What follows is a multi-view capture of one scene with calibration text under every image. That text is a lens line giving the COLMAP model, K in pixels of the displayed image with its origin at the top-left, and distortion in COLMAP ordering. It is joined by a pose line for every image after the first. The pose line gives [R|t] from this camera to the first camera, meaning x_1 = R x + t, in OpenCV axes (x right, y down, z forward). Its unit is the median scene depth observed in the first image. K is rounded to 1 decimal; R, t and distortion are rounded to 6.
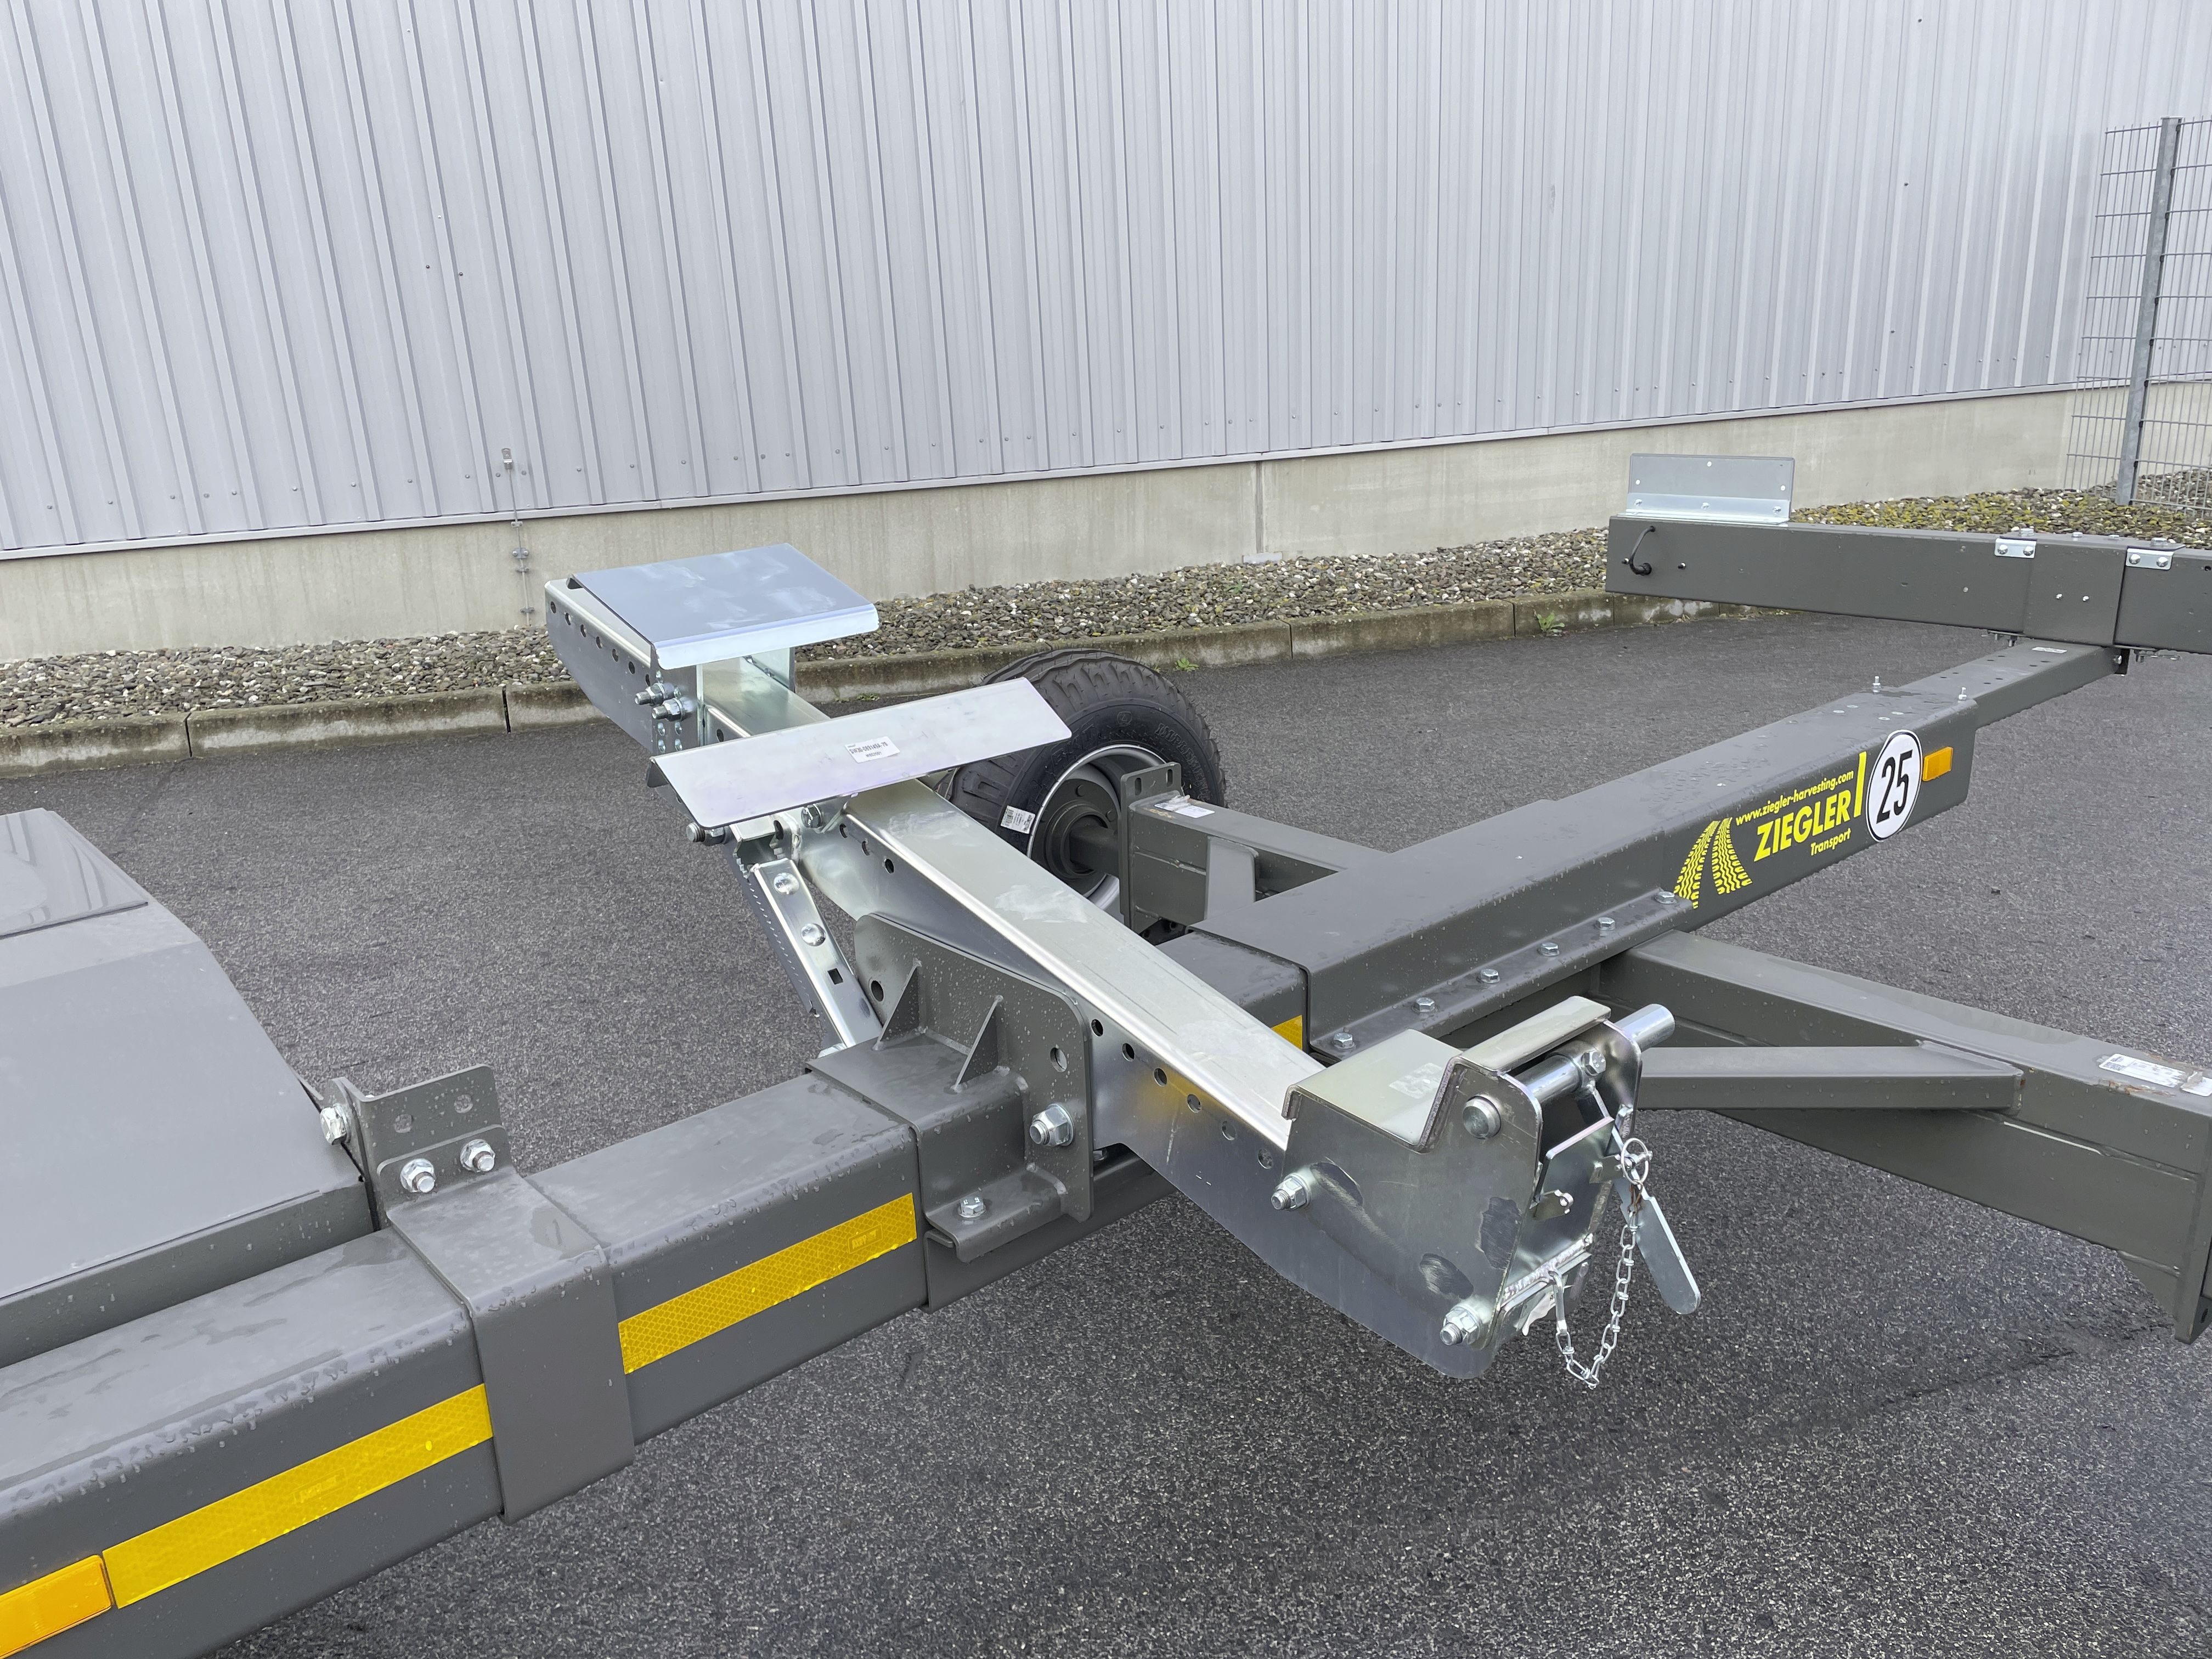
lens RADIAL K [[1653.2, 0, 1106.0], [0, 1653.2, 829.5], [0, 0, 1]] dist [0.075062, -0.074923]
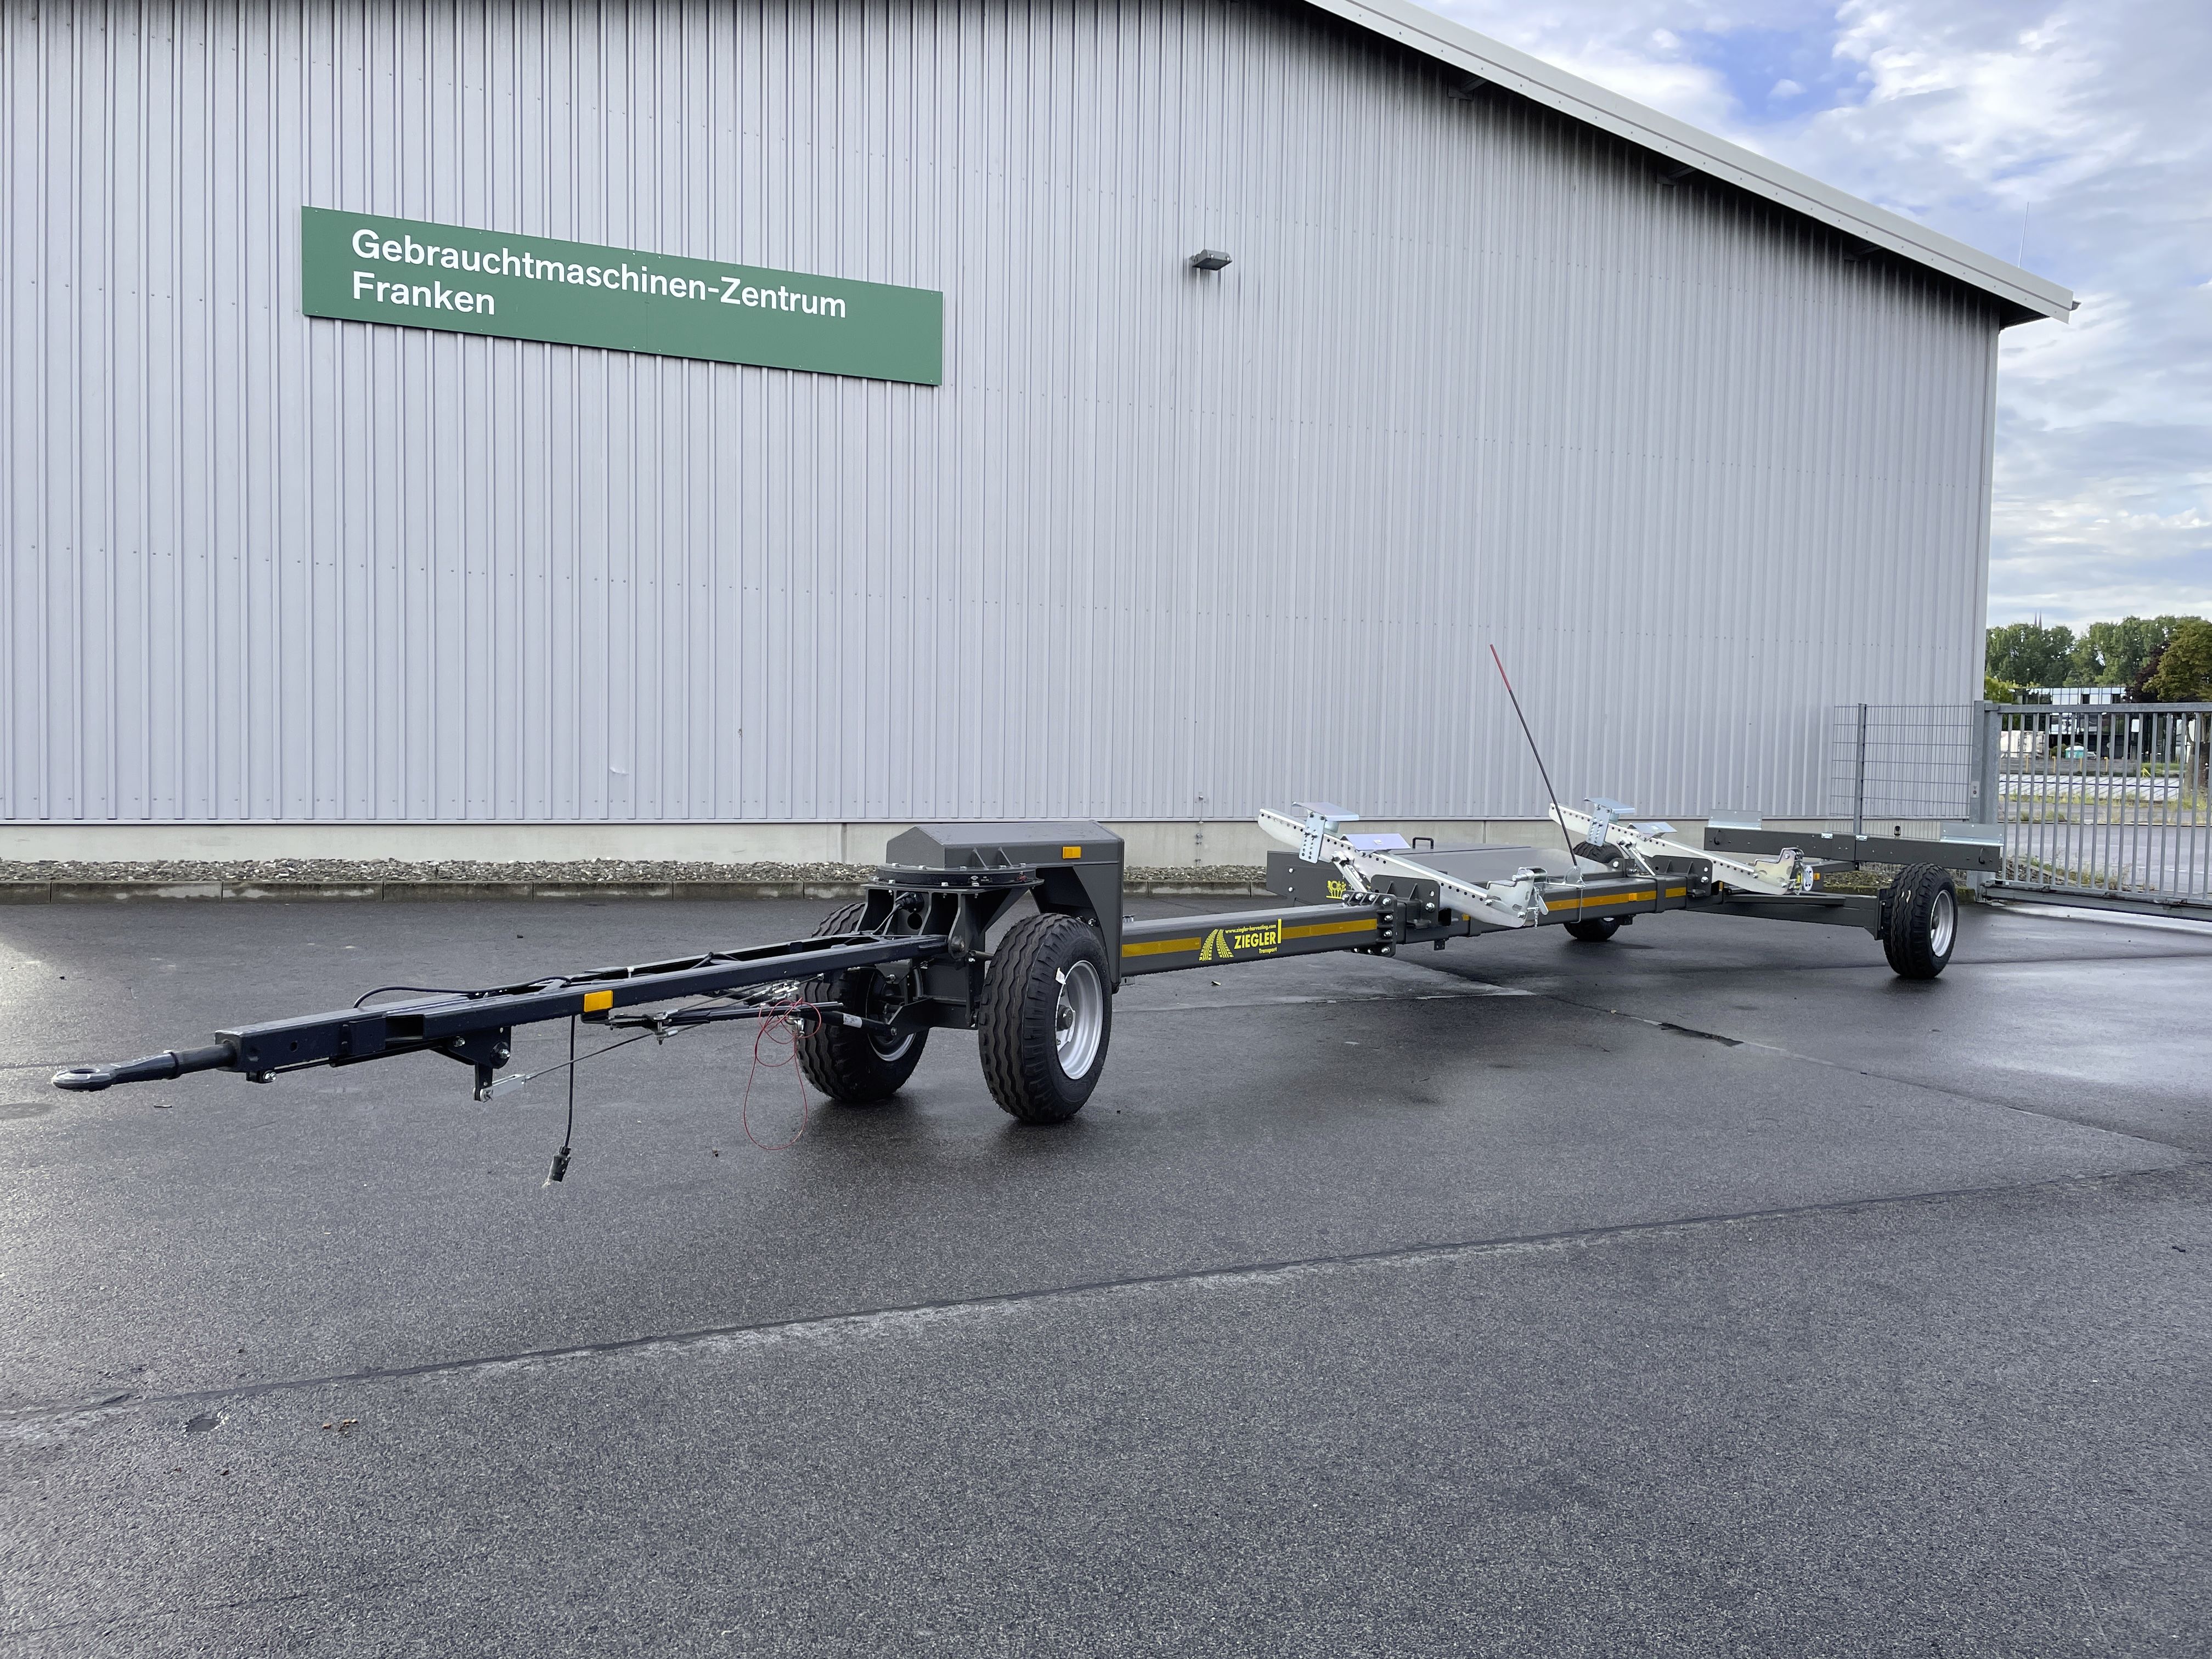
lens RADIAL K [[1653.2, 0, 1106.0], [0, 1653.2, 829.5], [0, 0, 1]] dist [0.075062, -0.074923]
pose [[0.991778, 0.064814, 0.110345, -0.740281], [-0.035525, 0.967809, -0.249167, 0.407491], [-0.122943, 0.243199, 0.962154, -1.206662]]
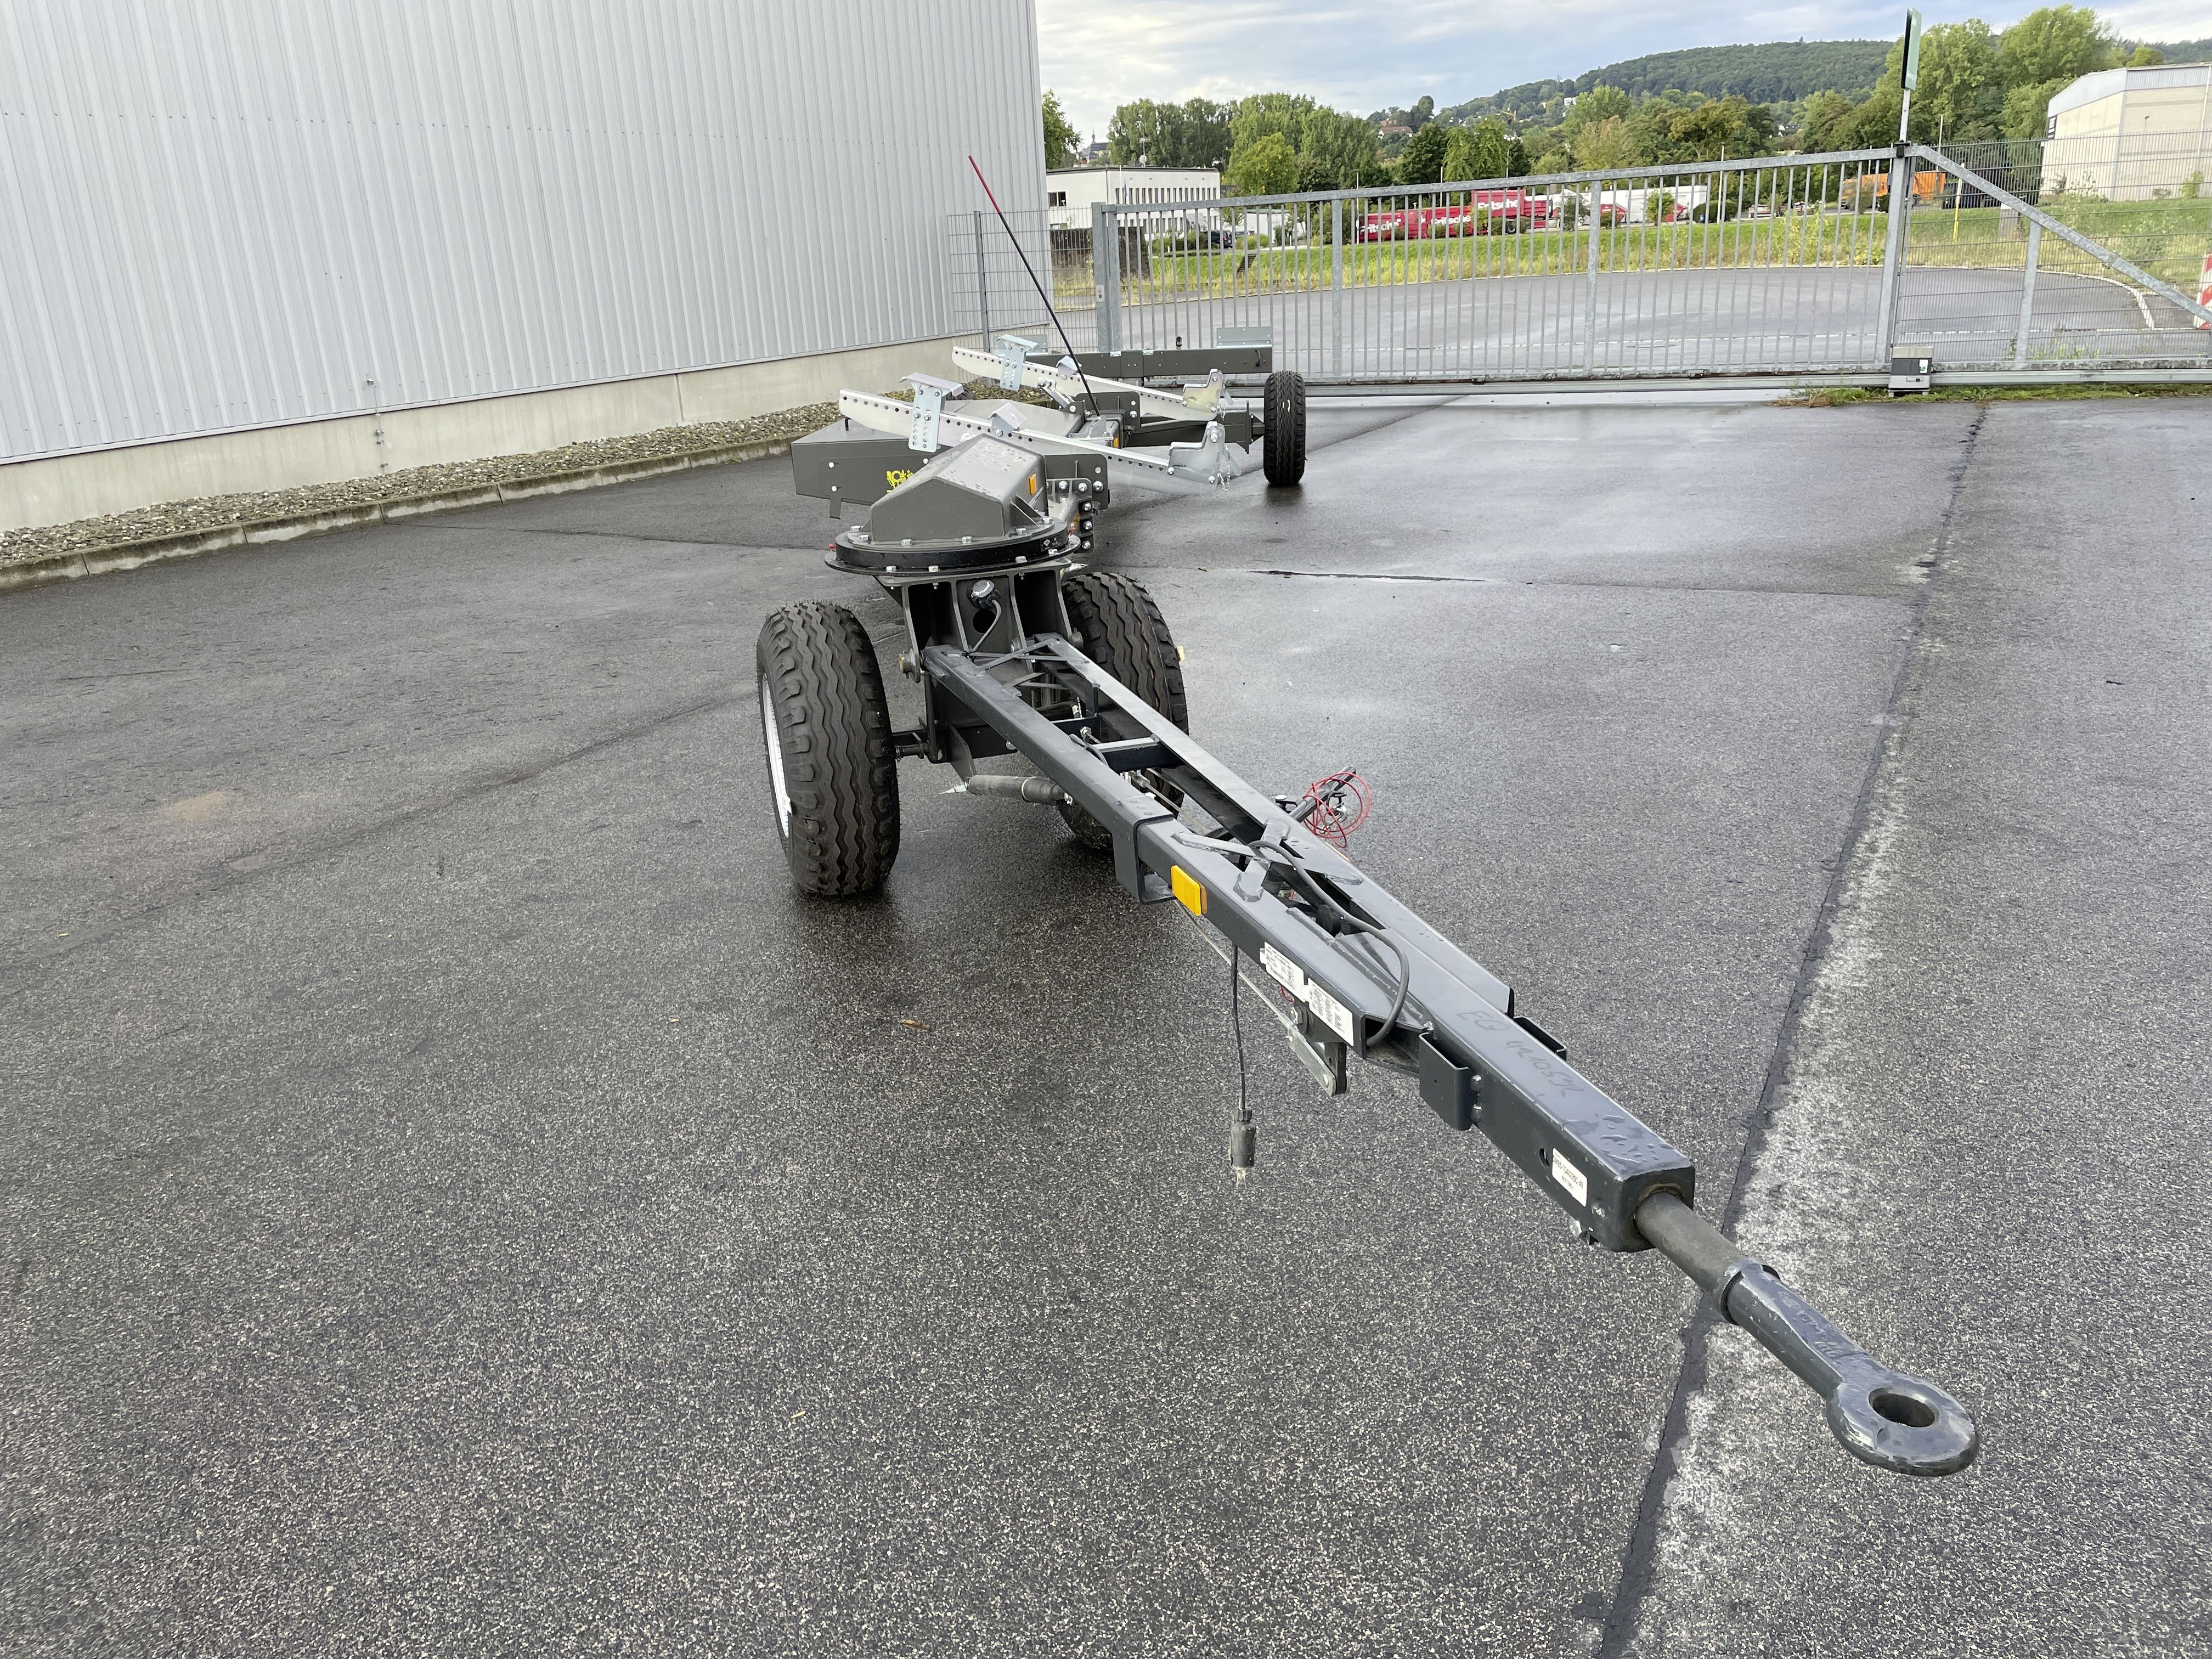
lens RADIAL K [[1653.2, 0, 1106.0], [0, 1653.2, 829.5], [0, 0, 1]] dist [0.075062, -0.074923]
pose [[0.703862, -0.224497, 0.673928, -1.119496], [0.227851, 0.969966, 0.085142, 0.275058], [-0.672802, 0.093627, 0.733875, -0.810404]]
